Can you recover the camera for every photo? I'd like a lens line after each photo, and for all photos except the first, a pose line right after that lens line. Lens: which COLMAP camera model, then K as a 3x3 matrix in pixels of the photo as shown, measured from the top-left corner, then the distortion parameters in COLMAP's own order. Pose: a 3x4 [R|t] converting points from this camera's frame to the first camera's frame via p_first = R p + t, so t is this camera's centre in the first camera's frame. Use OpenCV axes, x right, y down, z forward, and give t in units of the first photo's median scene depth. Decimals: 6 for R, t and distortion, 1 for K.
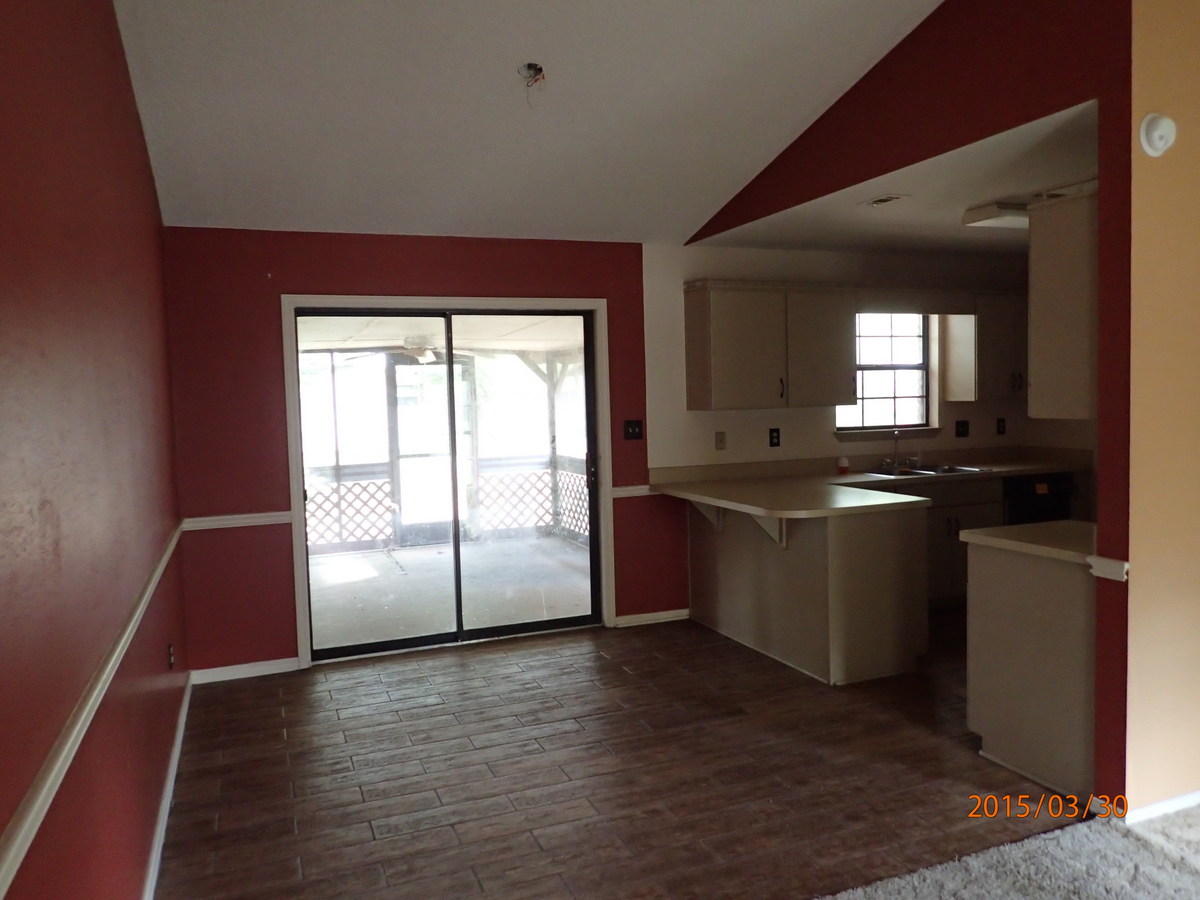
lens RADIAL K [[900.4, 0, 600.5], [0, 900.4, 450.9], [0, 0, 1]] dist [0.012526, -0.000229]
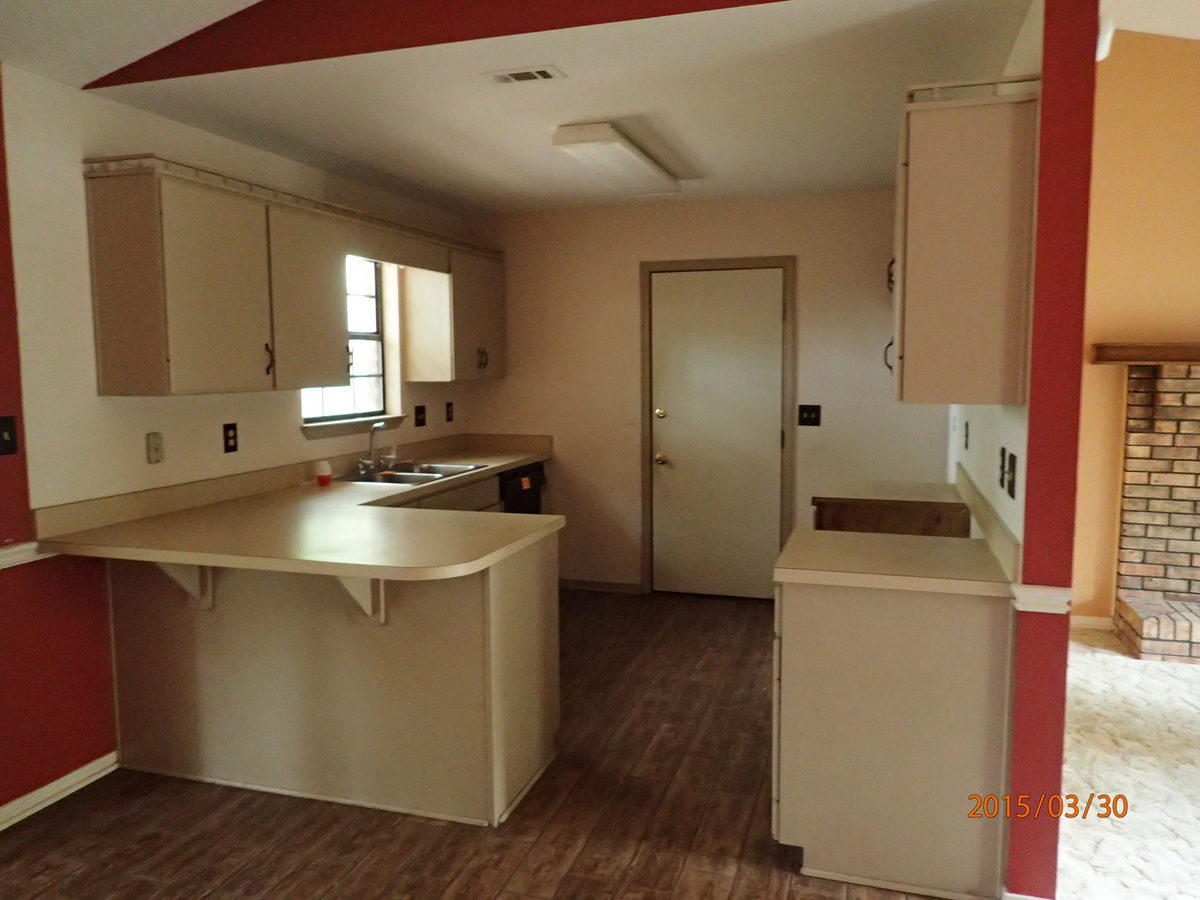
lens RADIAL K [[900.4, 0, 600.5], [0, 900.4, 450.9], [0, 0, 1]] dist [0.012526, -0.000229]
pose [[0.635386, -0.054874, 0.770242, -0.136122], [0.039731, 0.998474, 0.038358, -0.020797], [-0.771172, 0.006230, 0.636597, 0.418551]]
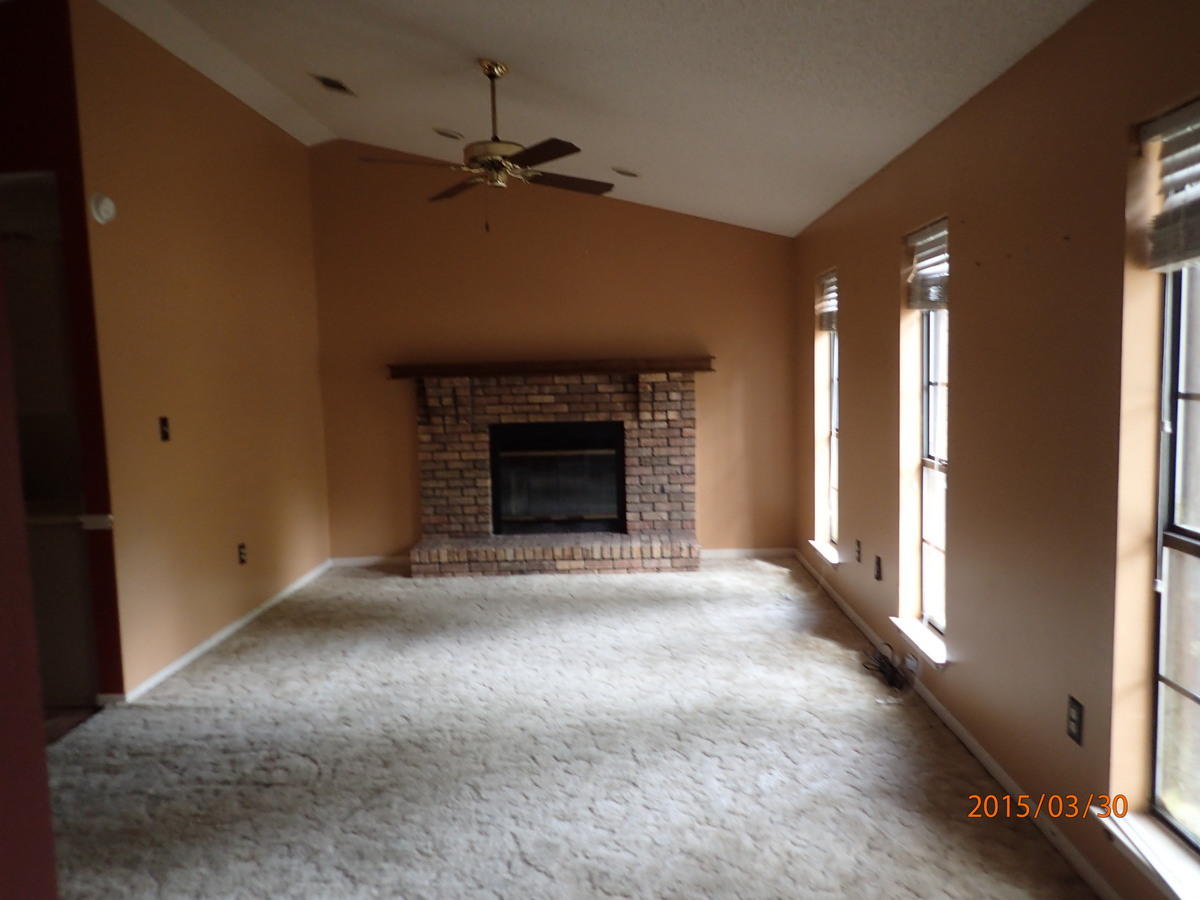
lens RADIAL K [[895.9, 0, 604.7], [0, 895.9, 445.9], [0, 0, 1]] dist [-0.000138, 0.000805]
pose [[0.402540, -0.068060, 0.912869, -0.180766], [0.086276, 0.995614, 0.036185, 0.017891], [-0.911328, 0.064192, 0.406646, -0.127864]]
